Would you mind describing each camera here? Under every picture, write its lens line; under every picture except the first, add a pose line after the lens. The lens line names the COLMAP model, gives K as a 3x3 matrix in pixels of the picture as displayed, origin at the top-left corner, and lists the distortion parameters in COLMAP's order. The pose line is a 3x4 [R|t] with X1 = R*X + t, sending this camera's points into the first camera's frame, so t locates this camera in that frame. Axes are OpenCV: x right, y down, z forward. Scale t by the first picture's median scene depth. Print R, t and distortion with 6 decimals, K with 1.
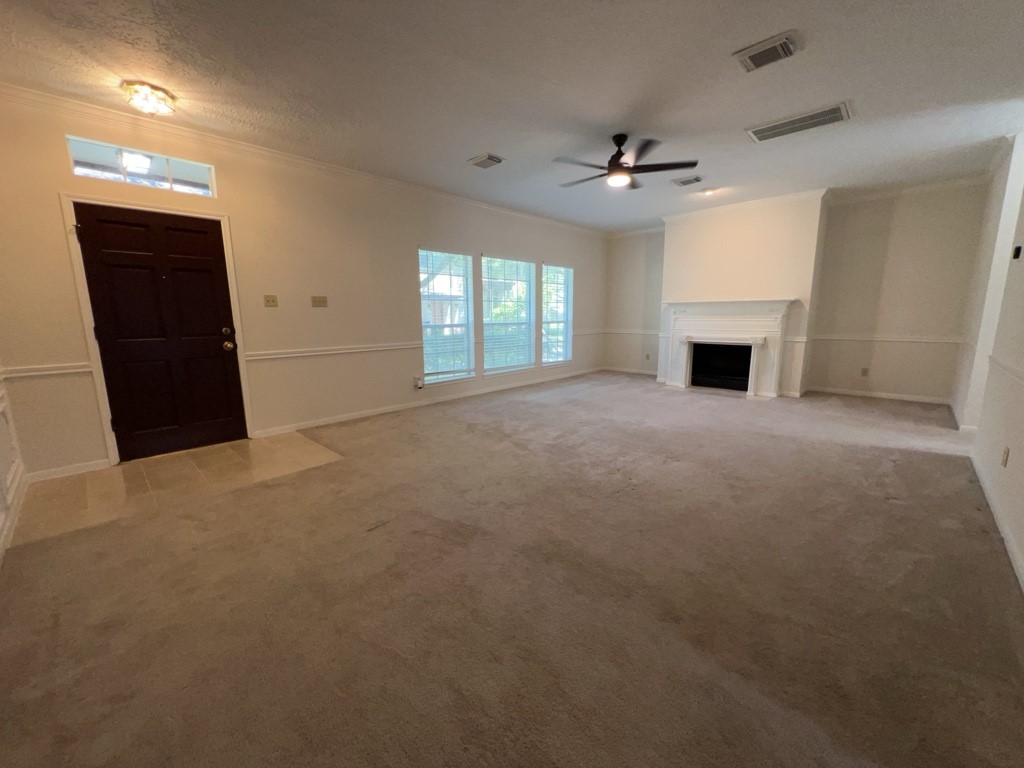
lens RADIAL K [[405.5, 0, 512.0], [0, 405.5, 384.0], [0, 0, 1]] dist [-0.001475, -0.000198]
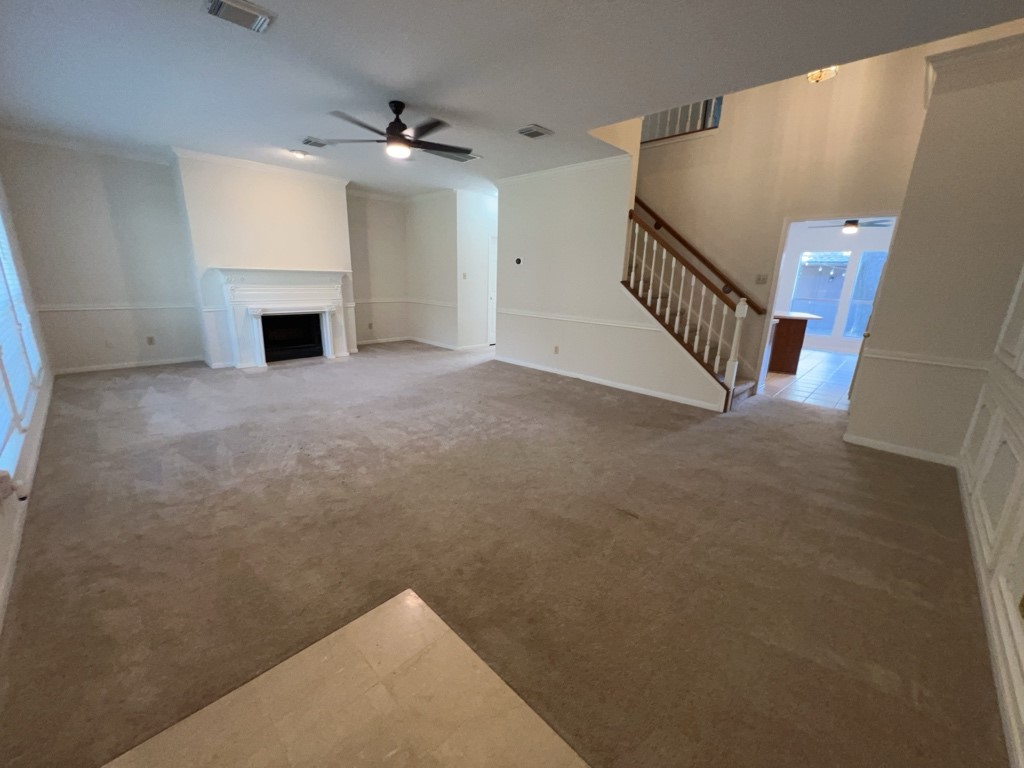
lens RADIAL K [[405.5, 0, 512.0], [0, 405.5, 384.0], [0, 0, 1]] dist [-0.001475, -0.000198]
pose [[0.006161, -0.248577, 0.968593, -0.519411], [0.138829, 0.959444, 0.245346, -0.112338], [-0.990297, 0.132957, 0.040421, 0.488990]]
